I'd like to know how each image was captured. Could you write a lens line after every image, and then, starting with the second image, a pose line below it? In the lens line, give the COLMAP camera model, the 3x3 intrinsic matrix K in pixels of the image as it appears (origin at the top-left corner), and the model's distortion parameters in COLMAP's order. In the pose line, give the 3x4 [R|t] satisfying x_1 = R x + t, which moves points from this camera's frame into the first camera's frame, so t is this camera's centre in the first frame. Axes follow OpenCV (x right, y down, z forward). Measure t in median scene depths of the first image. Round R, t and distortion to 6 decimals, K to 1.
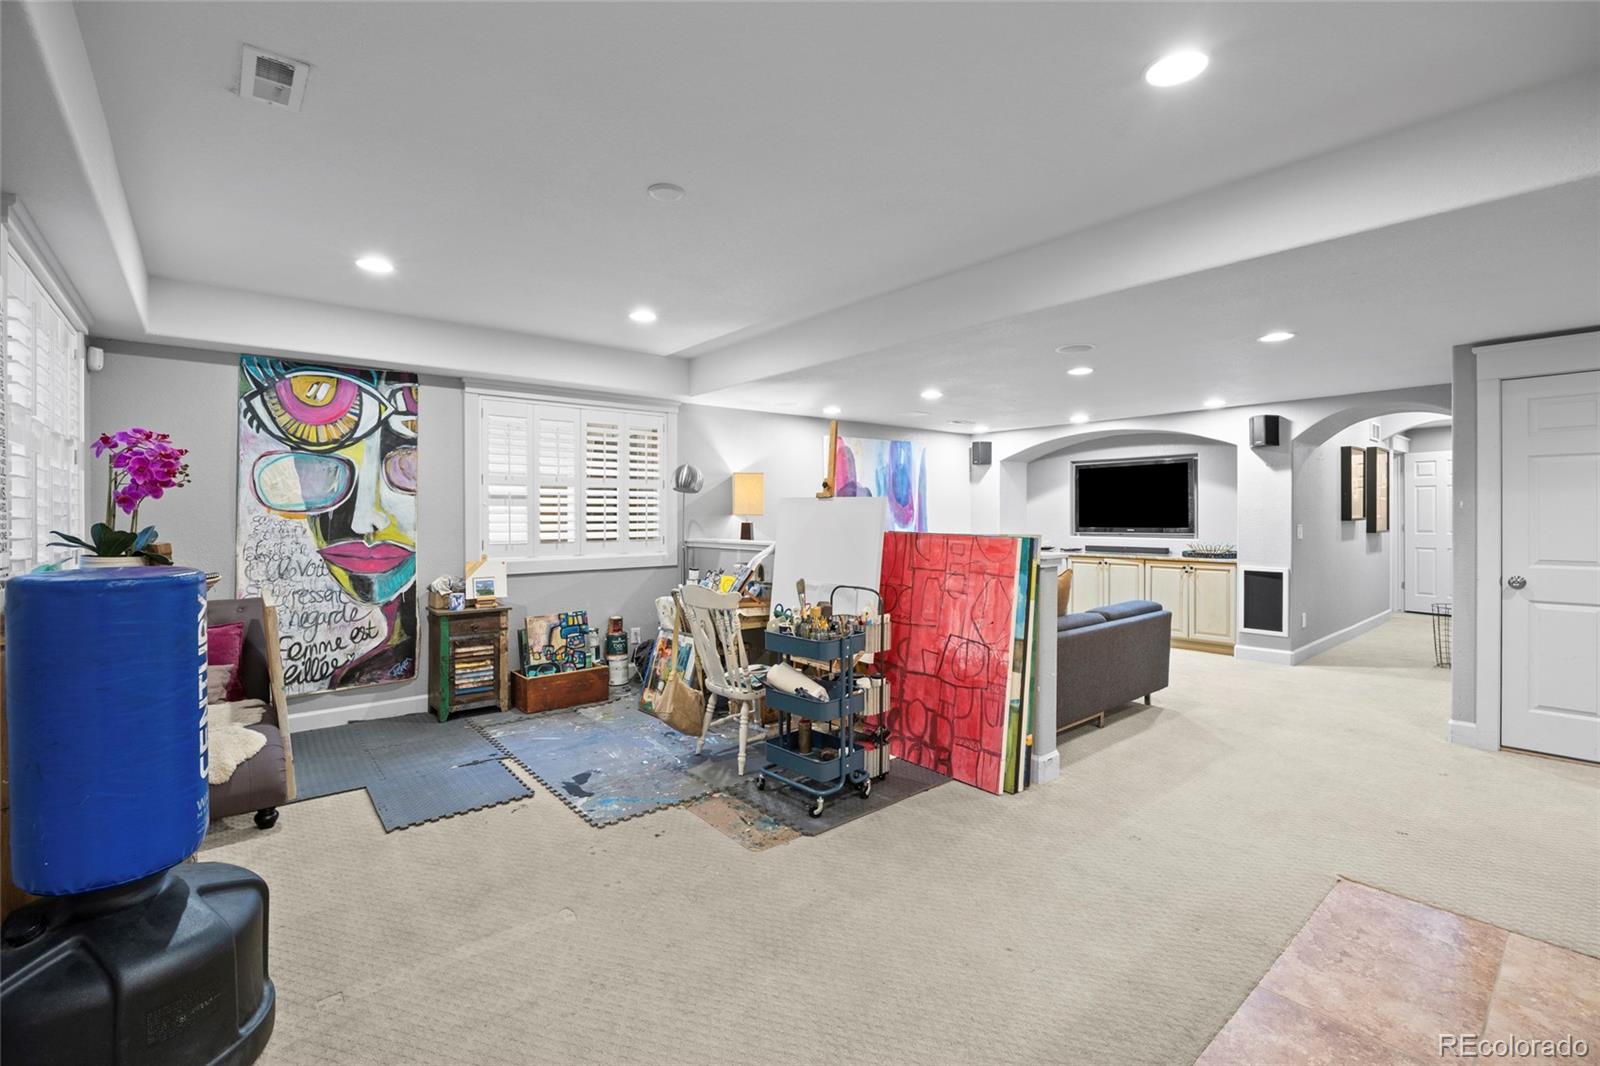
lens RADIAL K [[737.4, 0, 807.8], [0, 737.4, 526.9], [0, 0, 1]] dist [-0.013394, 0.002042]
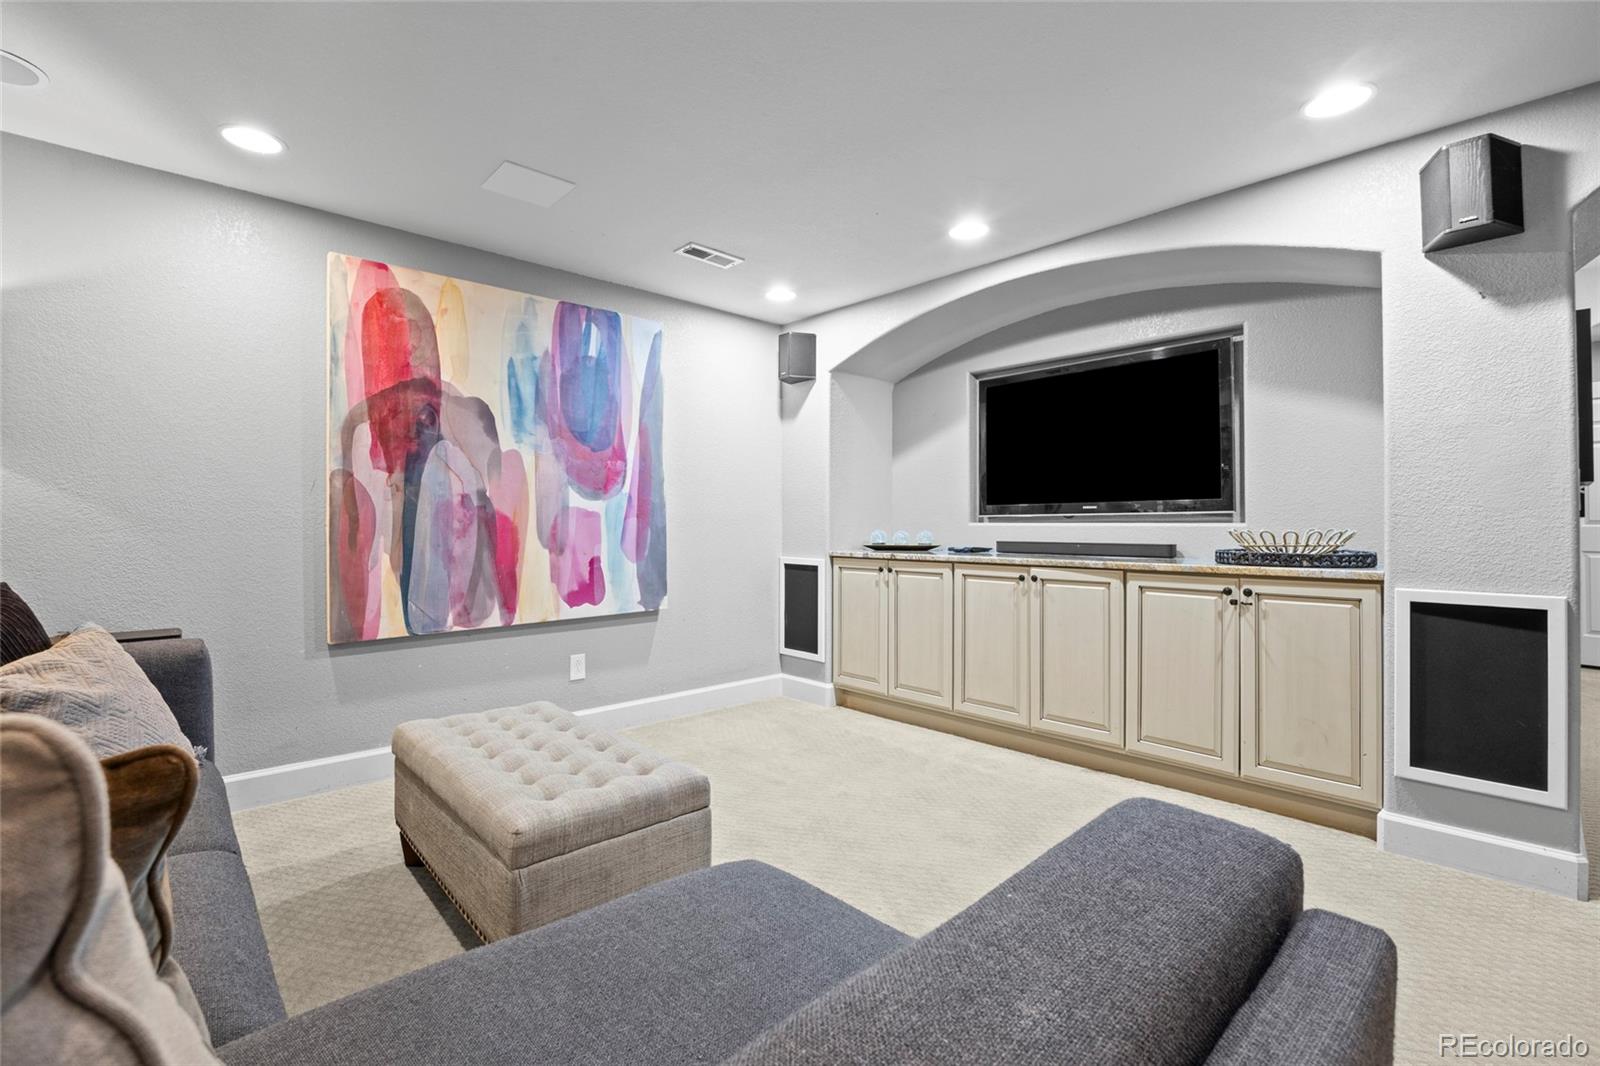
lens RADIAL K [[737.4, 0, 795.9], [0, 737.4, 527.1], [0, 0, 1]] dist [-0.013394, 0.002042]
pose [[0.999418, 0.007098, 0.033352, 0.273853], [-0.006511, 0.999823, -0.017678, 0.030182], [-0.033471, 0.017451, 0.999287, 0.624984]]
